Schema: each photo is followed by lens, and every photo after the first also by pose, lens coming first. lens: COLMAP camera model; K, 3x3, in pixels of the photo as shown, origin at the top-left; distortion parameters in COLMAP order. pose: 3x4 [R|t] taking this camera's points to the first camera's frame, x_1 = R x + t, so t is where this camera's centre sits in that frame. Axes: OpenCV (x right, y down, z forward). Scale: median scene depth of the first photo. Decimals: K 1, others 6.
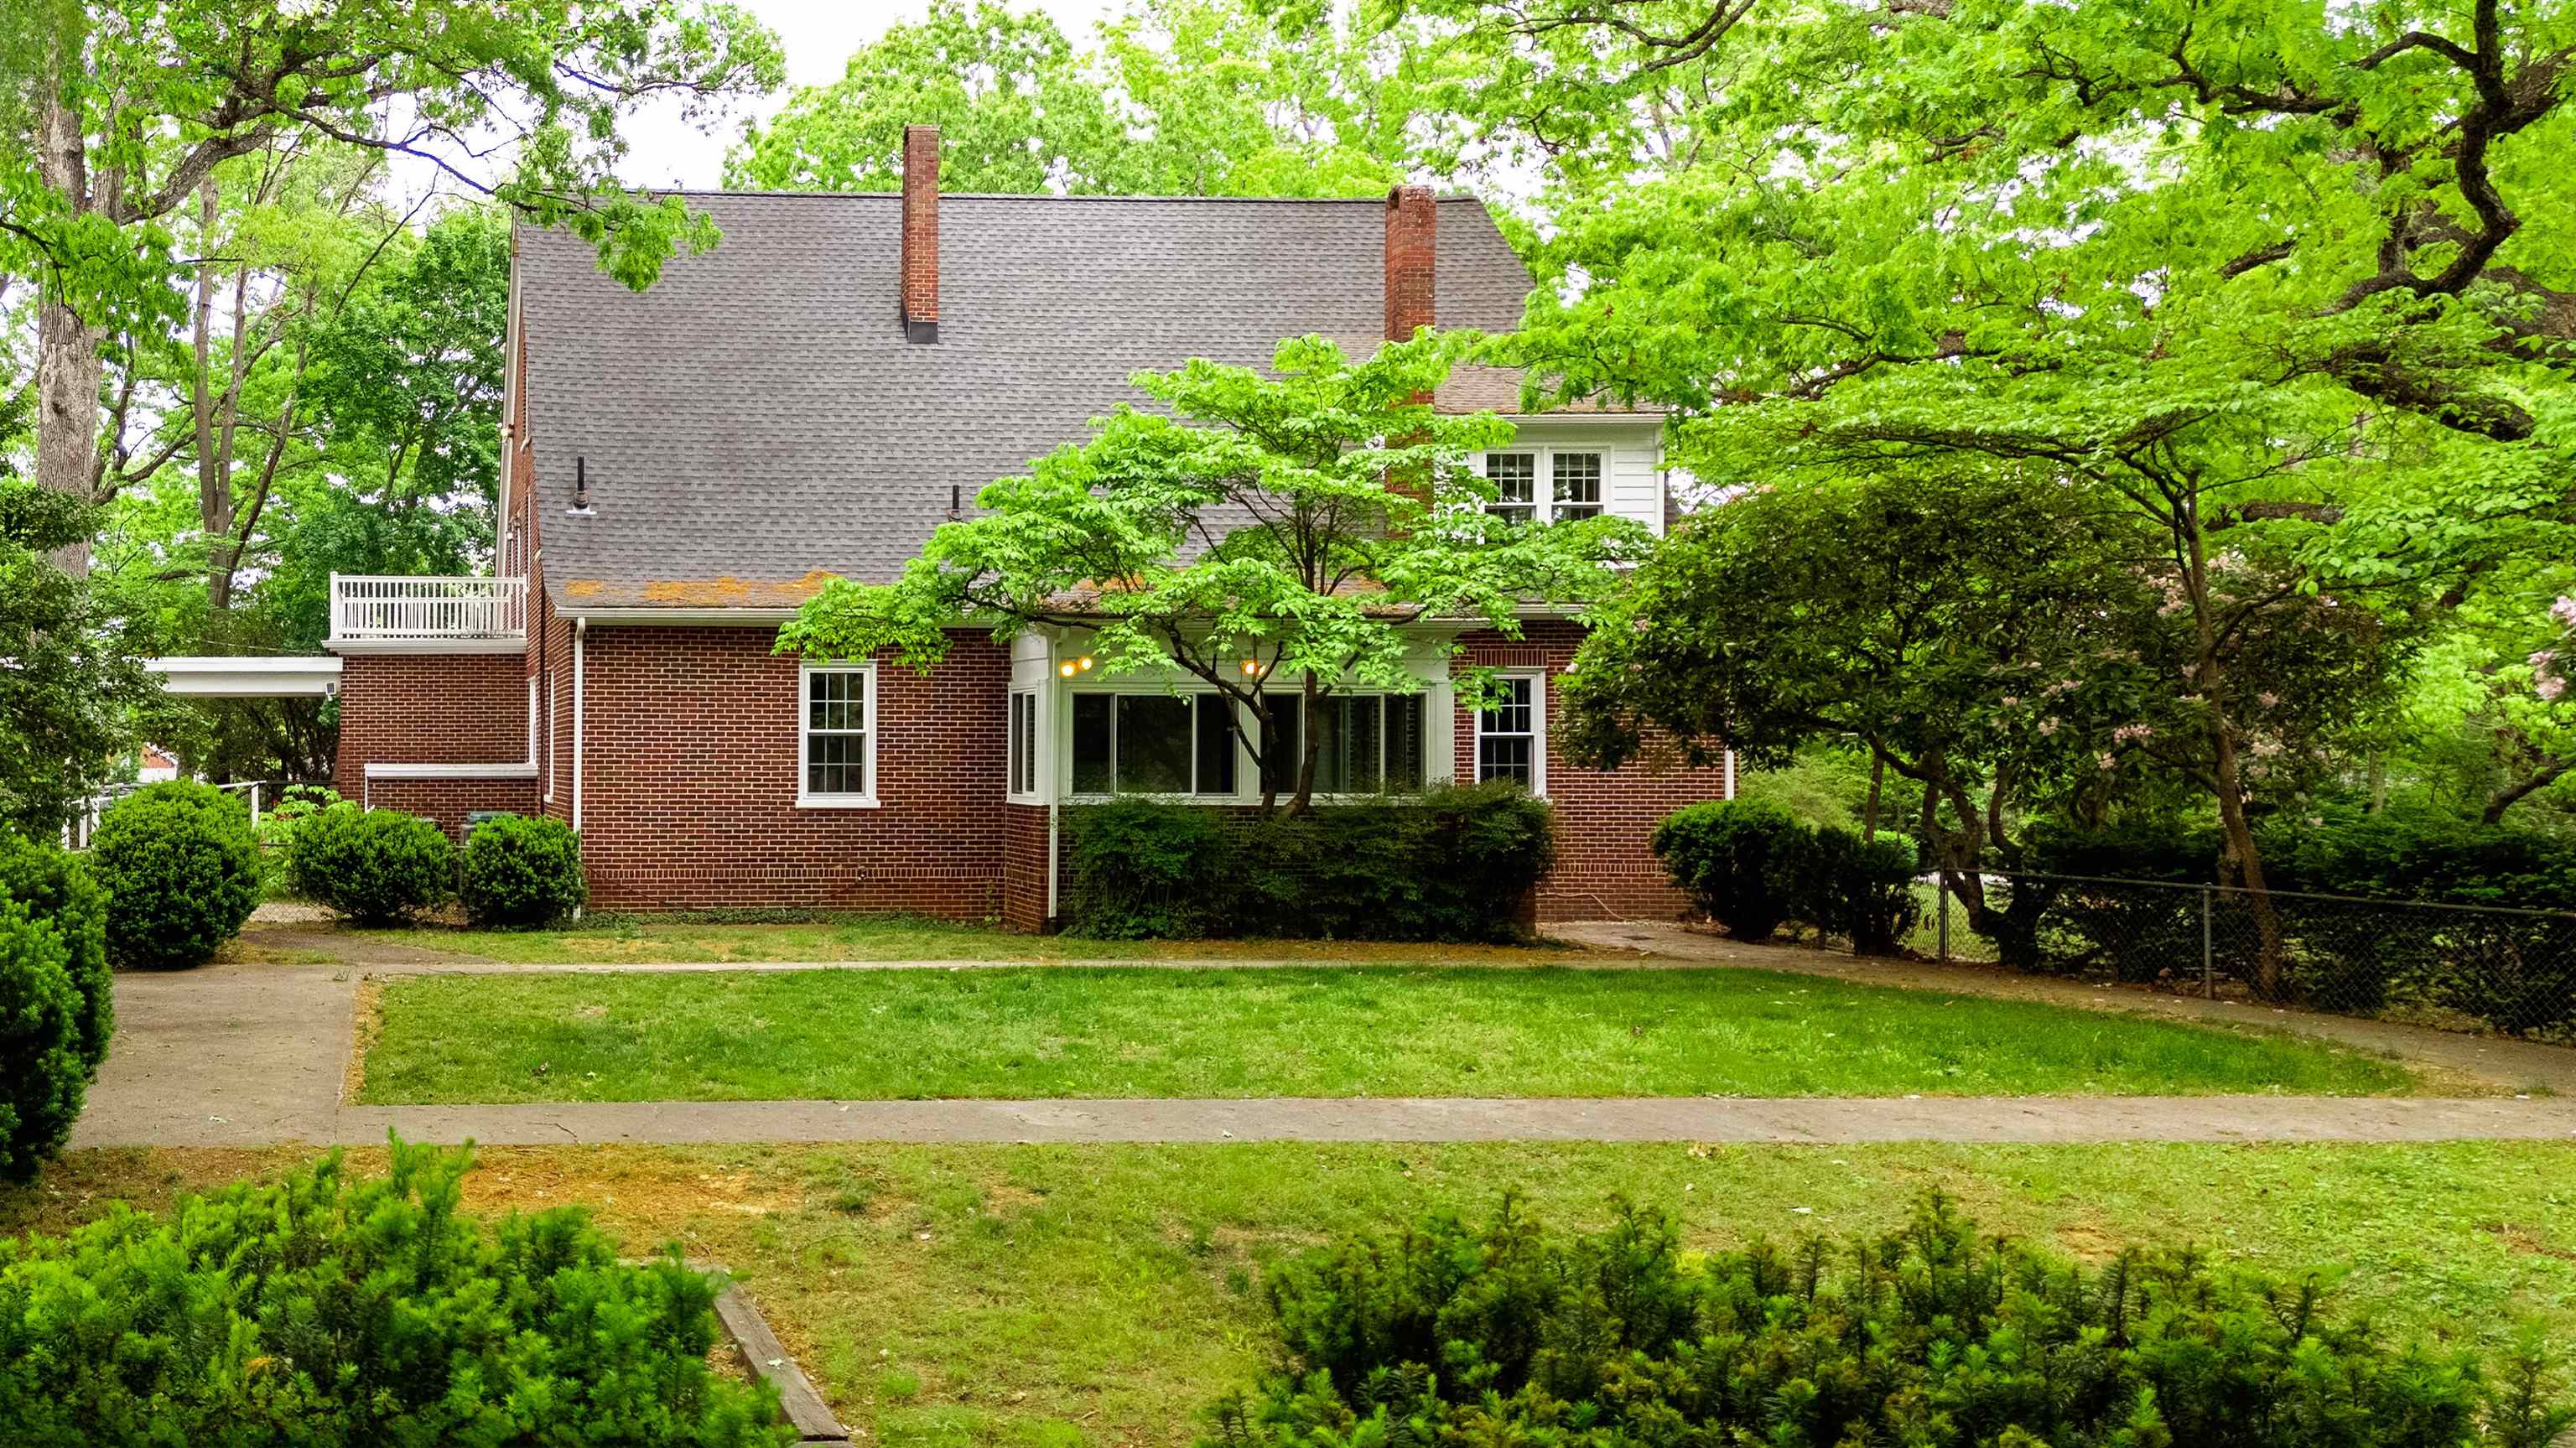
lens RADIAL K [[1863.9, 0, 1285.2], [0, 1863.9, 806.7], [0, 0, 1]] dist [0.080187, -0.072617]
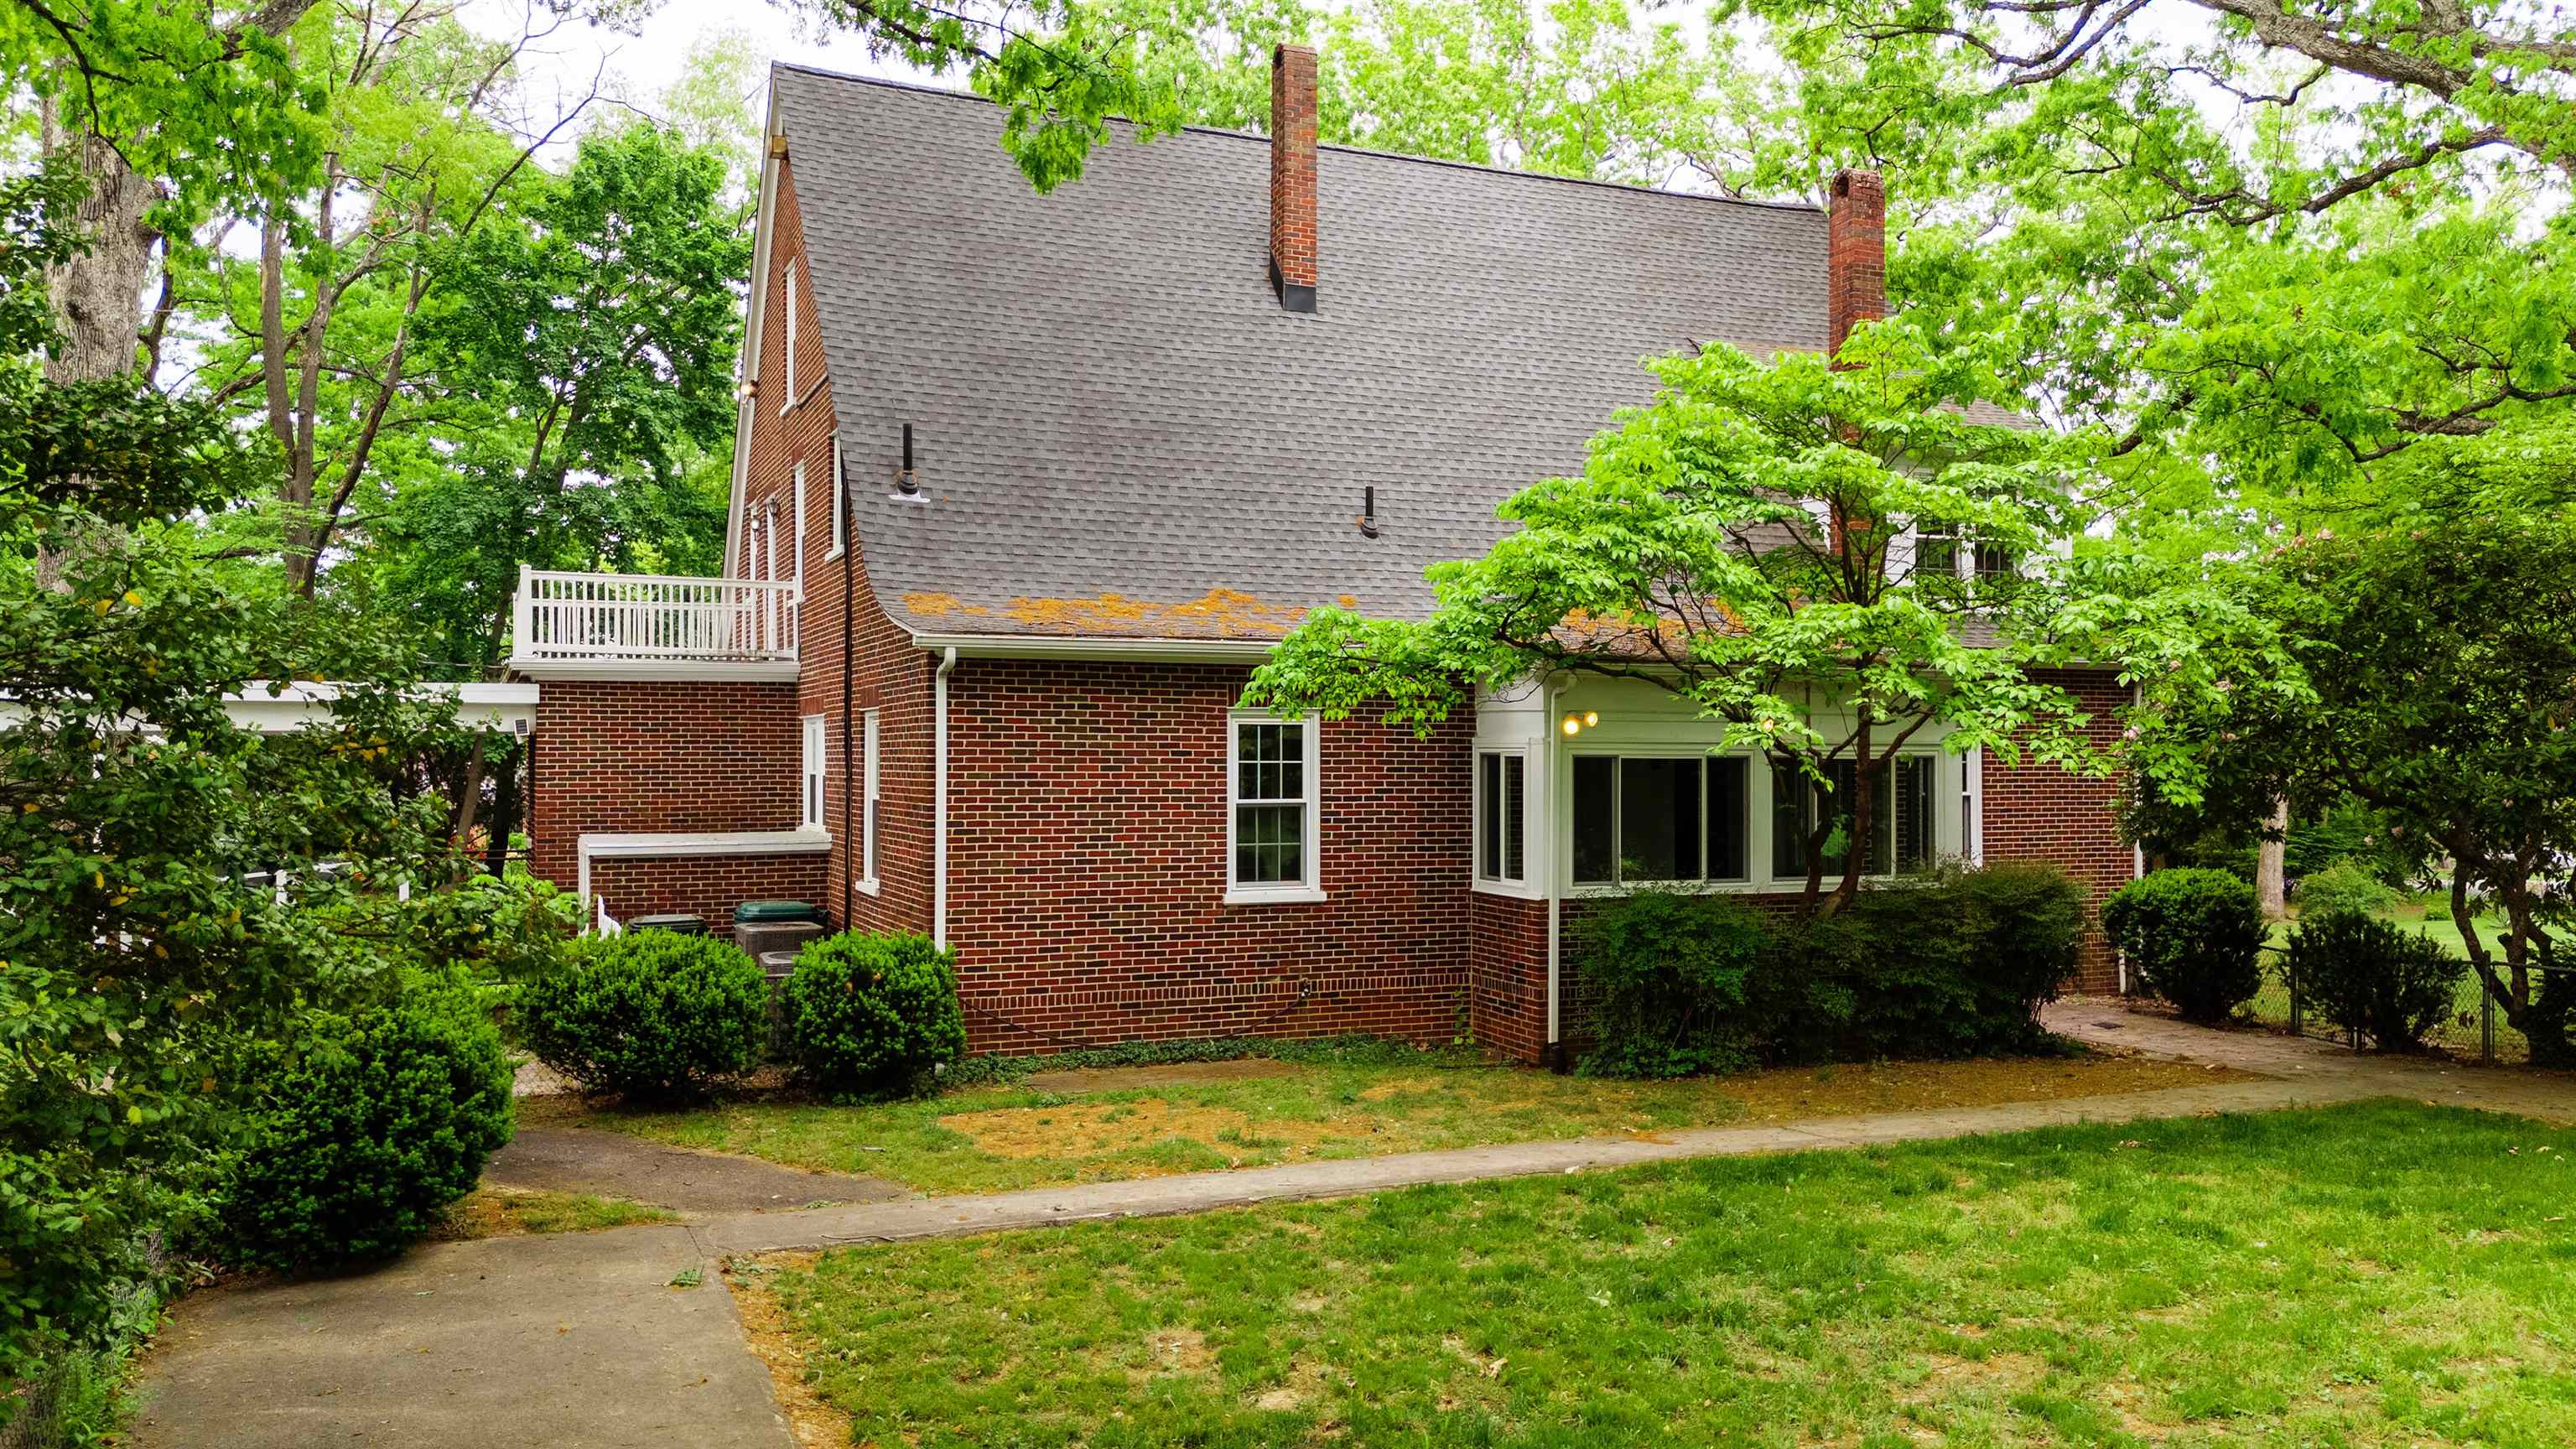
lens RADIAL K [[1287.9, 0, 1290.4], [0, 1287.9, 760.4], [0, 0, 1]] dist [0.046149, -0.022383]
pose [[0.979752, 0.009124, 0.200006, -0.337159], [-0.012937, 0.999758, 0.017765, -0.066517], [-0.199795, -0.019992, 0.979634, 0.483637]]
